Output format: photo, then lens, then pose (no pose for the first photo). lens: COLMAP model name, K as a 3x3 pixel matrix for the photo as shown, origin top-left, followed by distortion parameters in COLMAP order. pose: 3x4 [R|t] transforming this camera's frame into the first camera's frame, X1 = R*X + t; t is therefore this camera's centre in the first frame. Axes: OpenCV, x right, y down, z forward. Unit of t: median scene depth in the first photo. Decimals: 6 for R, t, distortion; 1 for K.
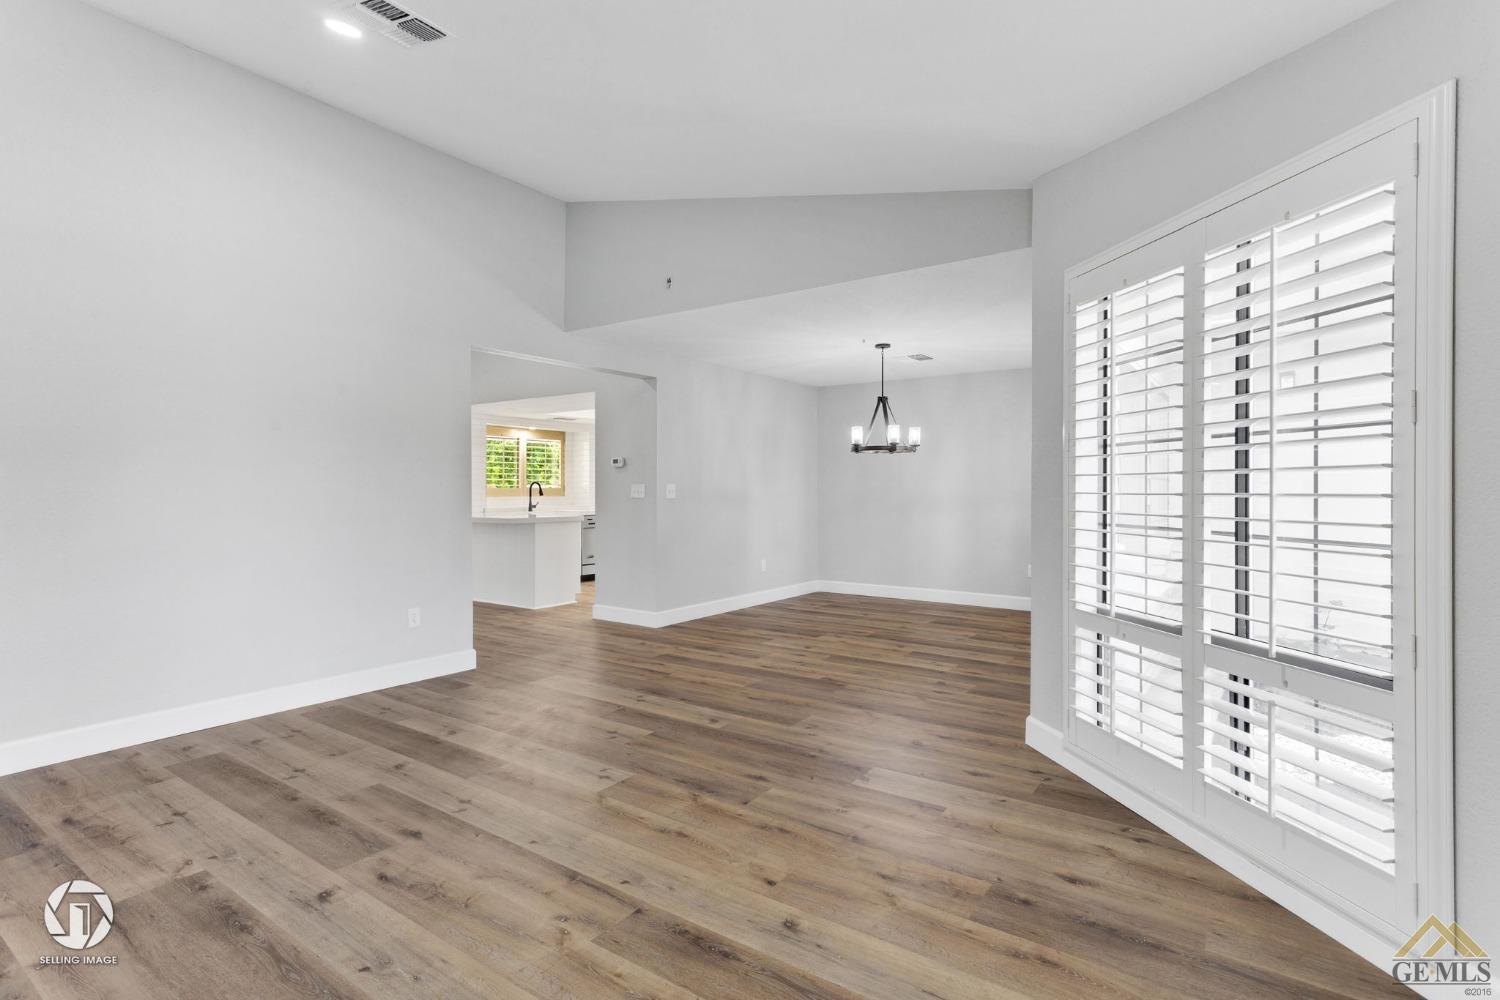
lens RADIAL K [[741.2, 0, 744.7], [0, 741.2, 491.4], [0, 0, 1]] dist [0.009141, 0.000911]
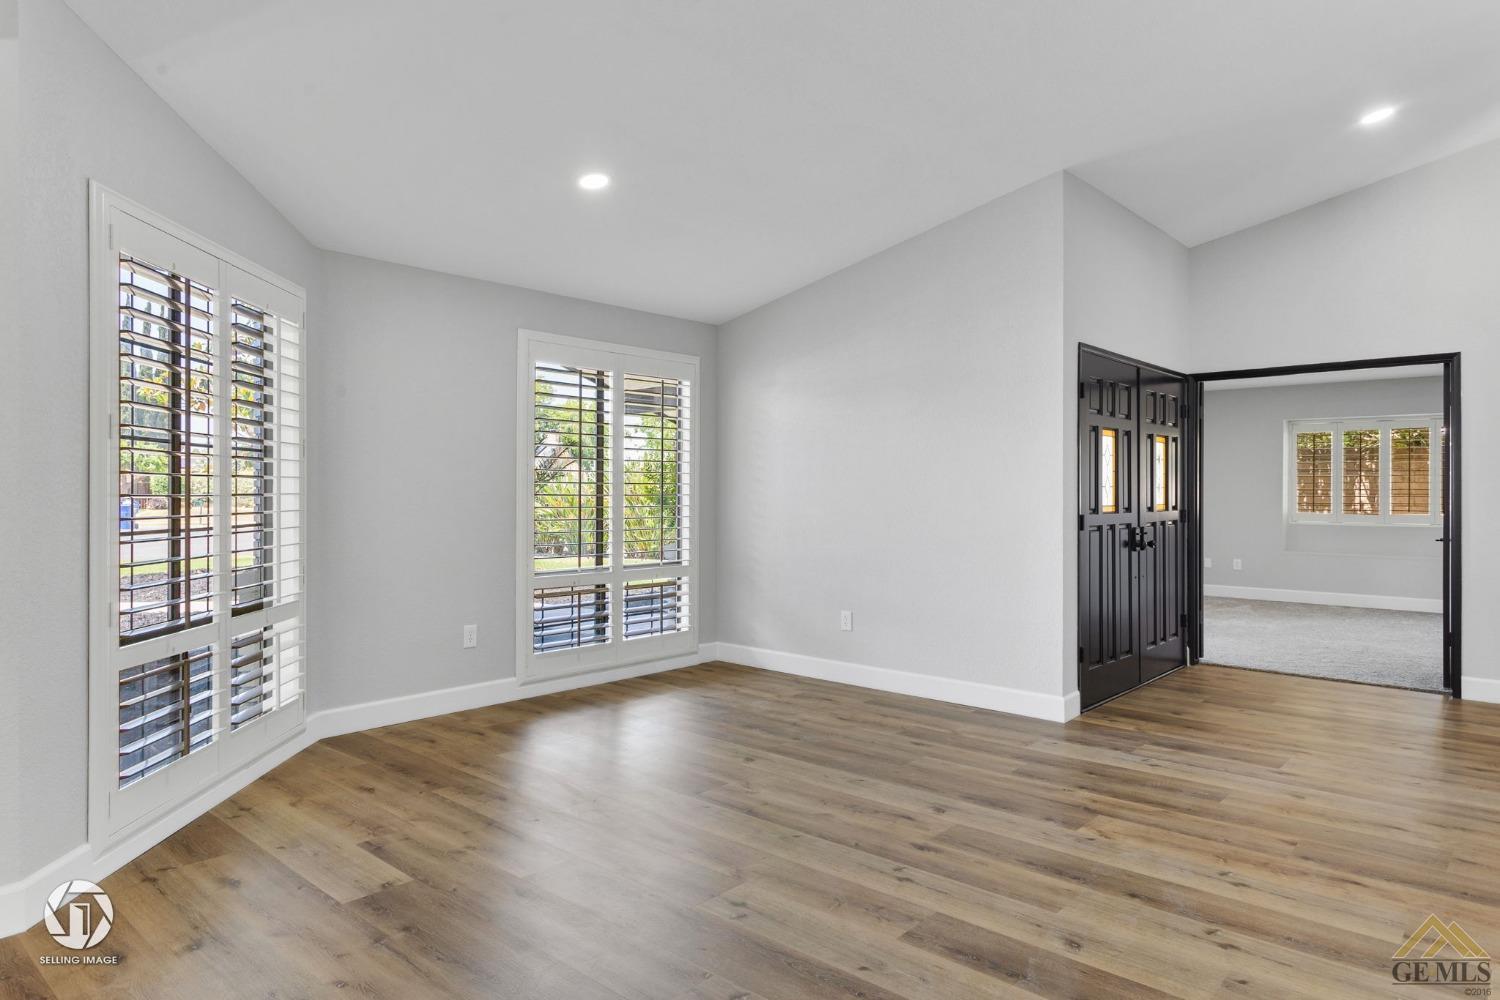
lens RADIAL K [[907.0, 0, 740.4], [0, 907.0, 489.4], [0, 0, 1]] dist [0.015974, -0.000059]
pose [[-0.993399, -0.001964, 0.114696, -0.180823], [-0.001640, 0.999994, 0.002915, -0.005223], [-0.114701, 0.002708, -0.993396, 1.162849]]
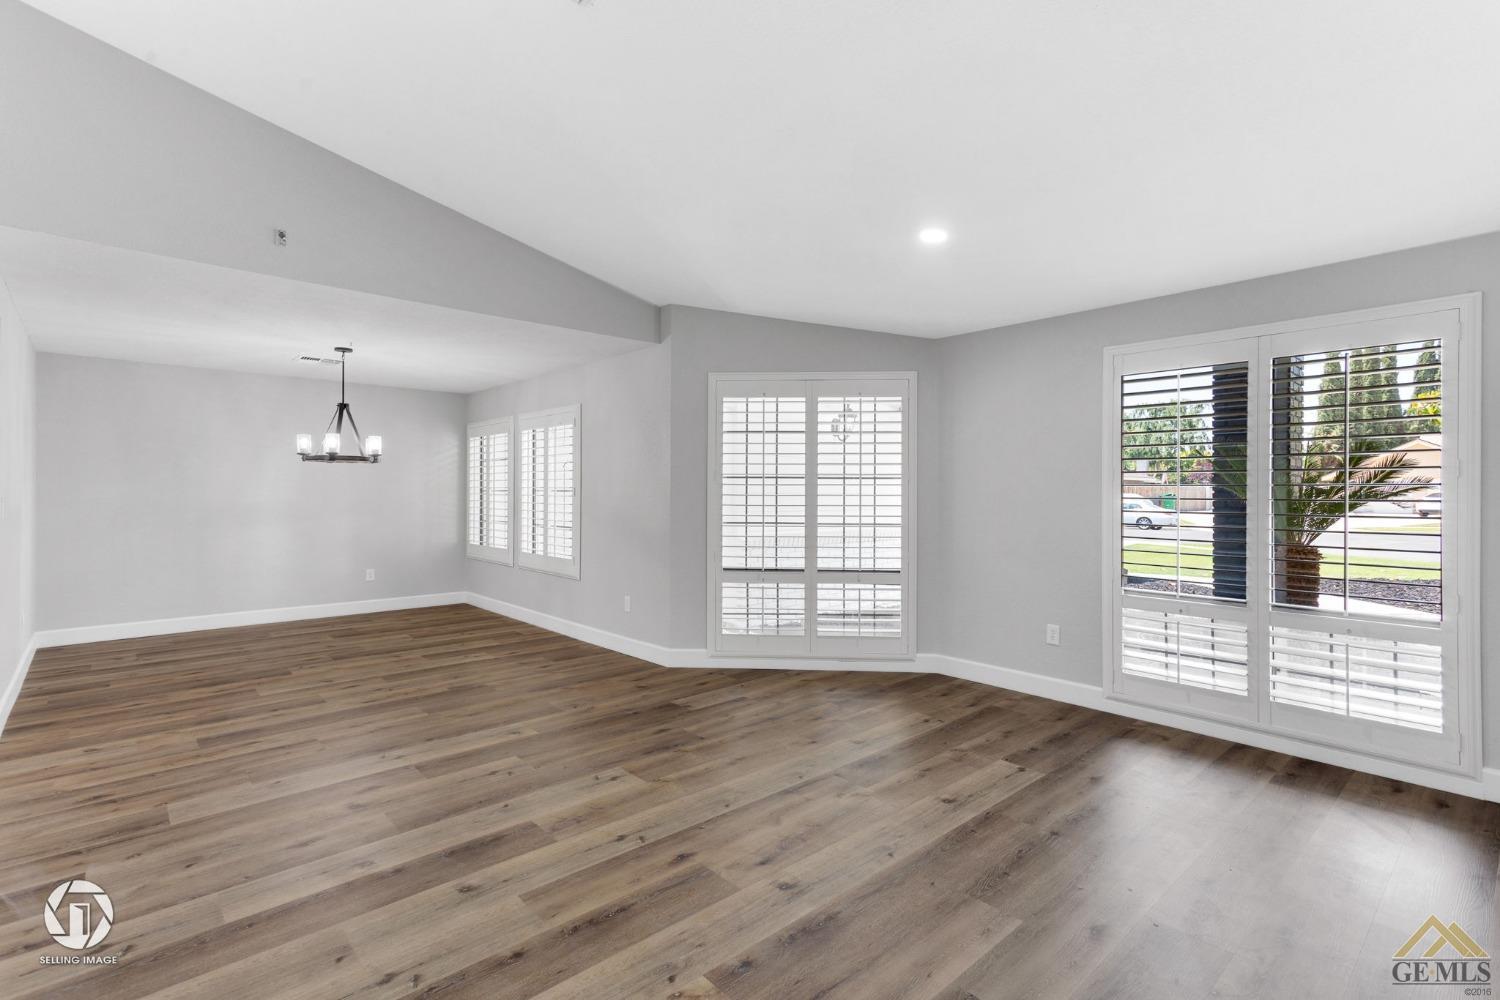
lens RADIAL K [[699.0, 0, 741.8], [0, 699.0, 492.9], [0, 0, 1]] dist [0.025913, 0.001583]
pose [[0.216621, -0.001334, 0.976255, -0.715375], [0.000901, 0.999999, 0.001167, -0.017645], [-0.976255, 0.000626, 0.216622, 0.377309]]
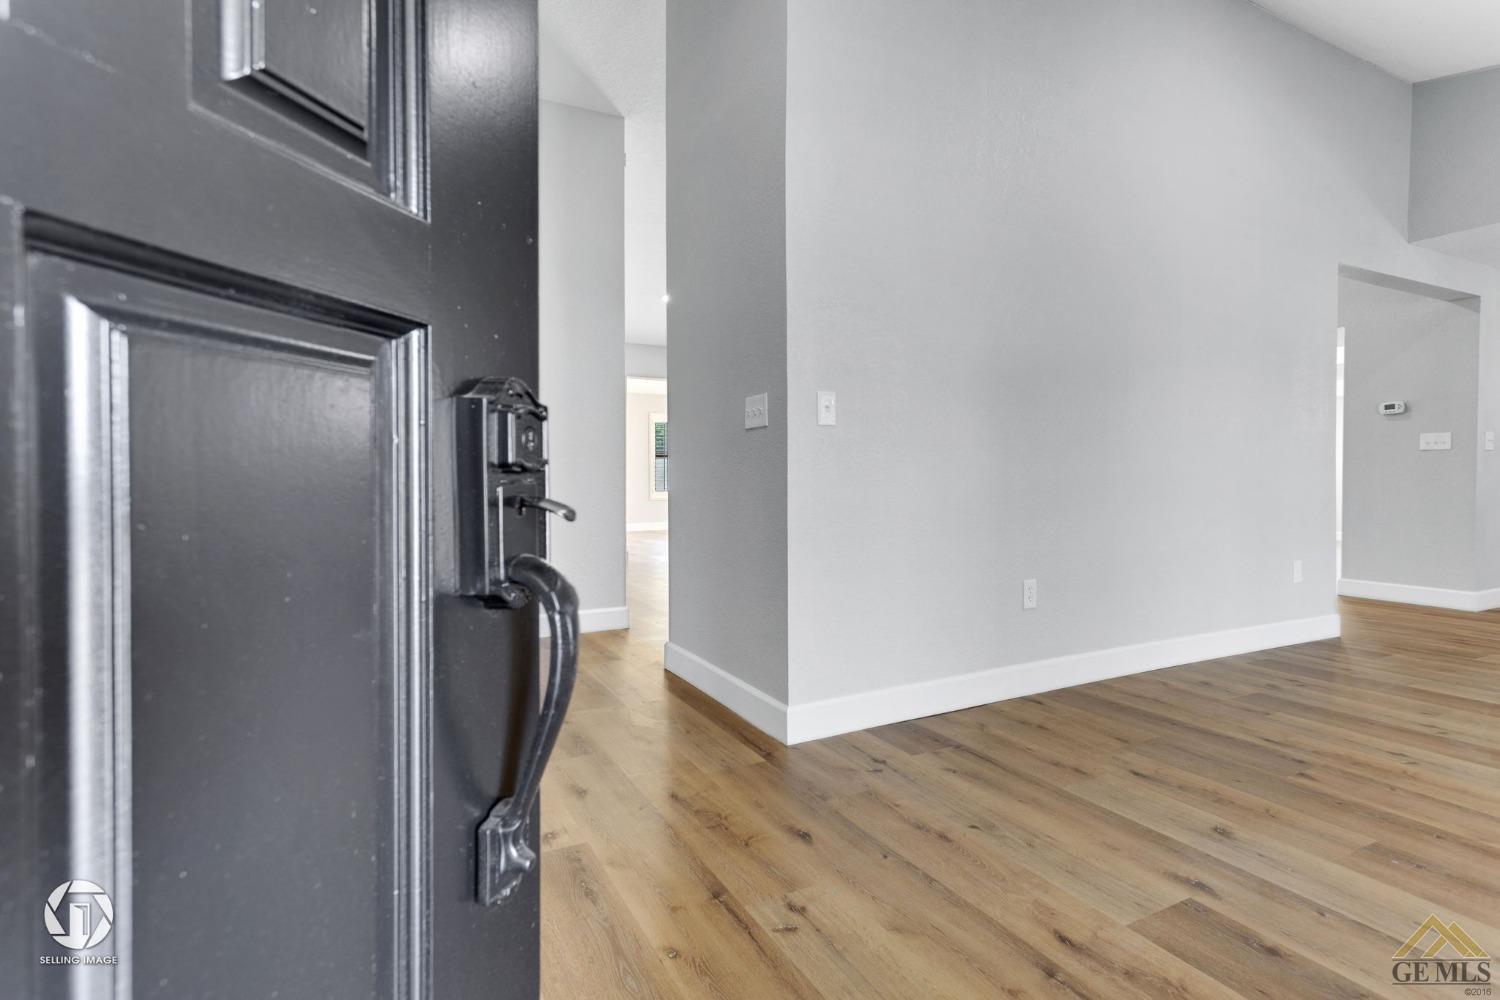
lens RADIAL K [[733.7, 0, 743.2], [0, 733.7, 490.1], [0, 0, 1]] dist [0.011546, 0.000828]
pose [[0.891528, 0.006366, -0.452921, -0.593803], [-0.001349, 0.999934, 0.011400, 0.058616], [0.452964, -0.009552, 0.891478, -0.084664]]
